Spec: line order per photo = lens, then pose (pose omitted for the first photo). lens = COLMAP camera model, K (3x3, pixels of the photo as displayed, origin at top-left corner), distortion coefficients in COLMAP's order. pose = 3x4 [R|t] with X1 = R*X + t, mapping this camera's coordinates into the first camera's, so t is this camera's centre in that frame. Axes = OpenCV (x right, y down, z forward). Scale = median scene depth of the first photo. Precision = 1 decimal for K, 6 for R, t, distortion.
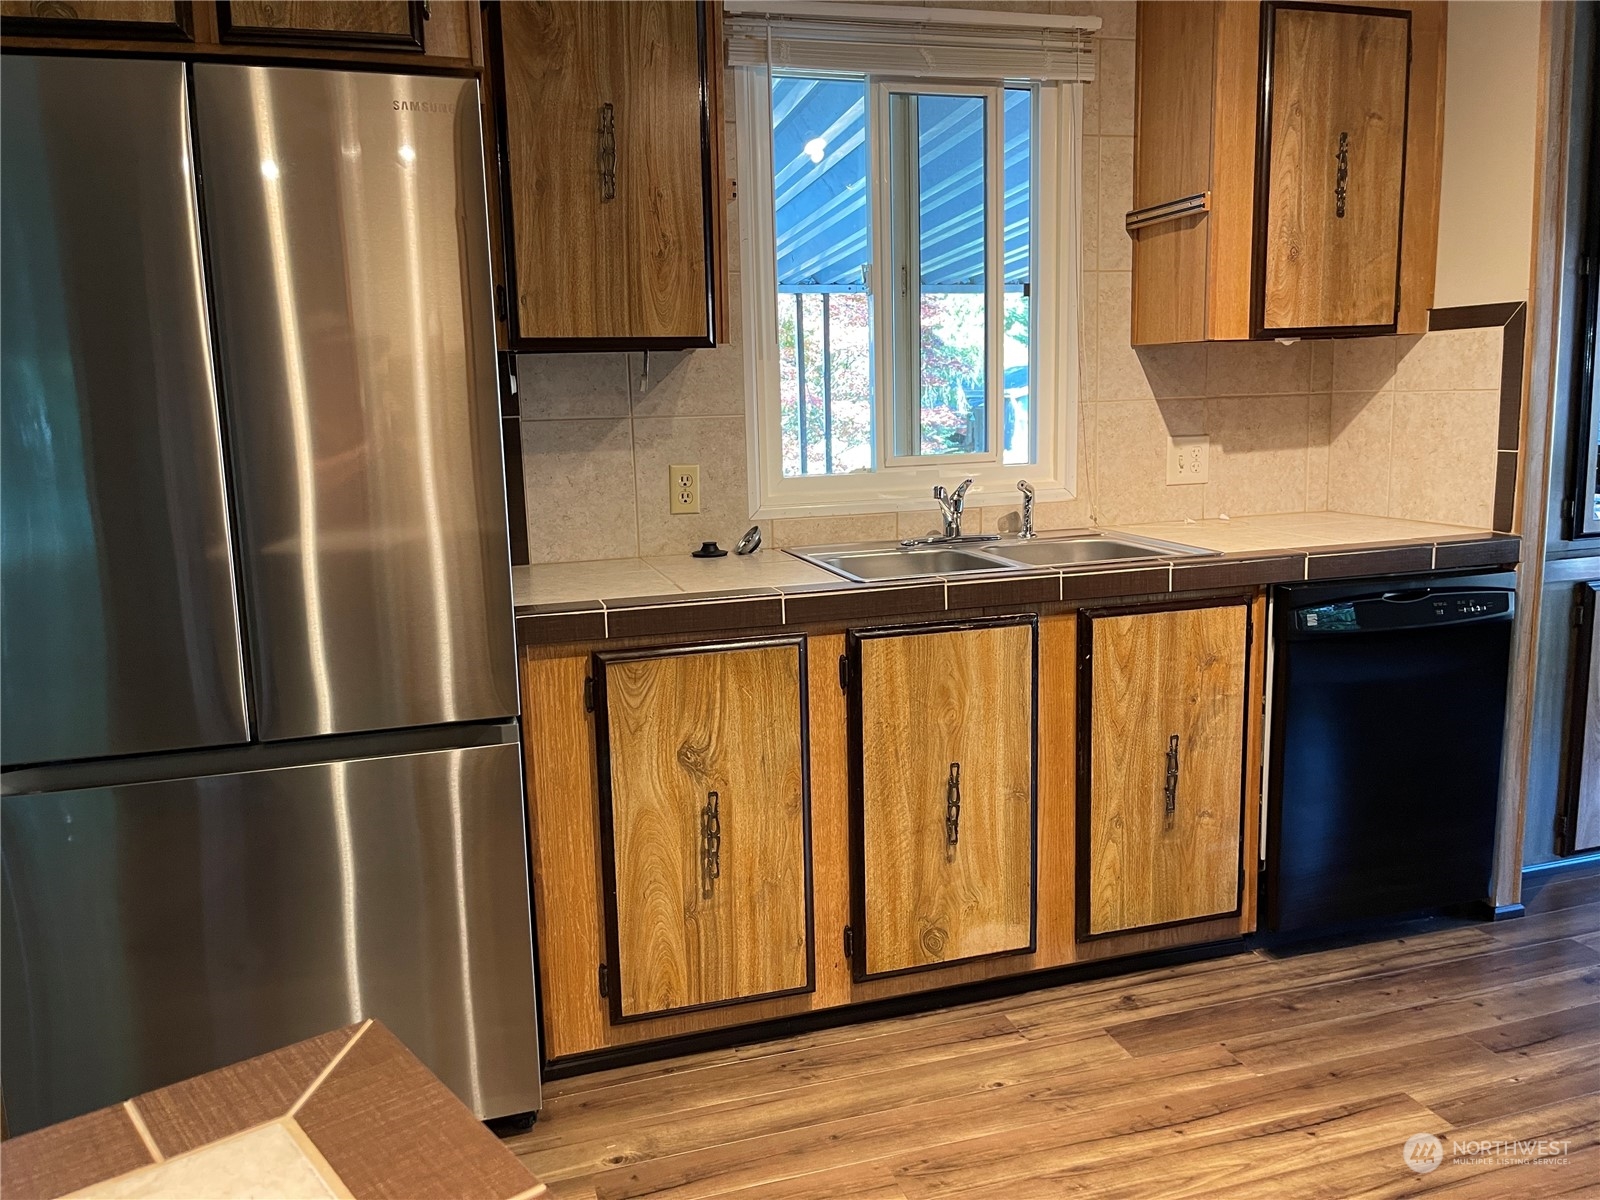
lens RADIAL K [[1214.7, 0, 798.3], [0, 1214.7, 571.8], [0, 0, 1]] dist [0.088899, -0.115191]
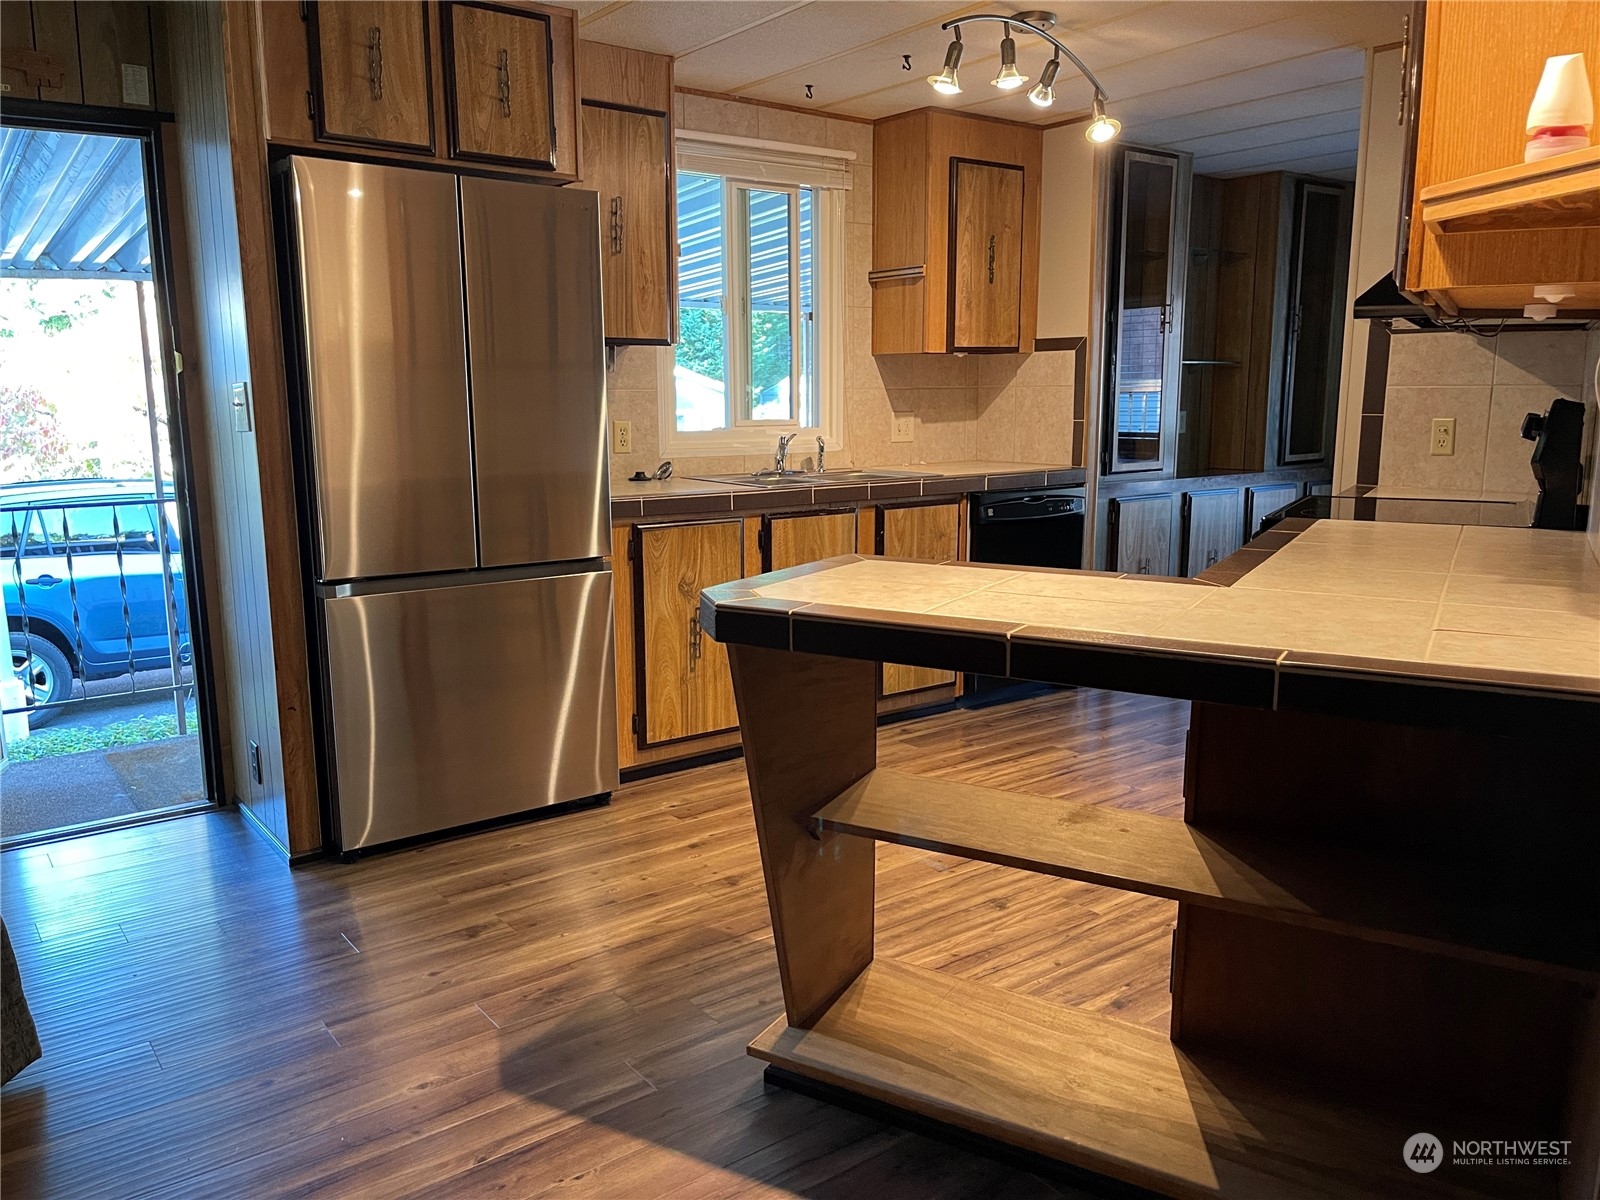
lens RADIAL K [[1214.7, 0, 798.3], [0, 1214.7, 571.8], [0, 0, 1]] dist [0.088899, -0.115191]
pose [[0.939506, -0.028543, 0.341340, -0.429530], [0.029564, 0.999560, 0.002211, 0.108849], [-0.341253, 0.008014, 0.939937, -0.537499]]
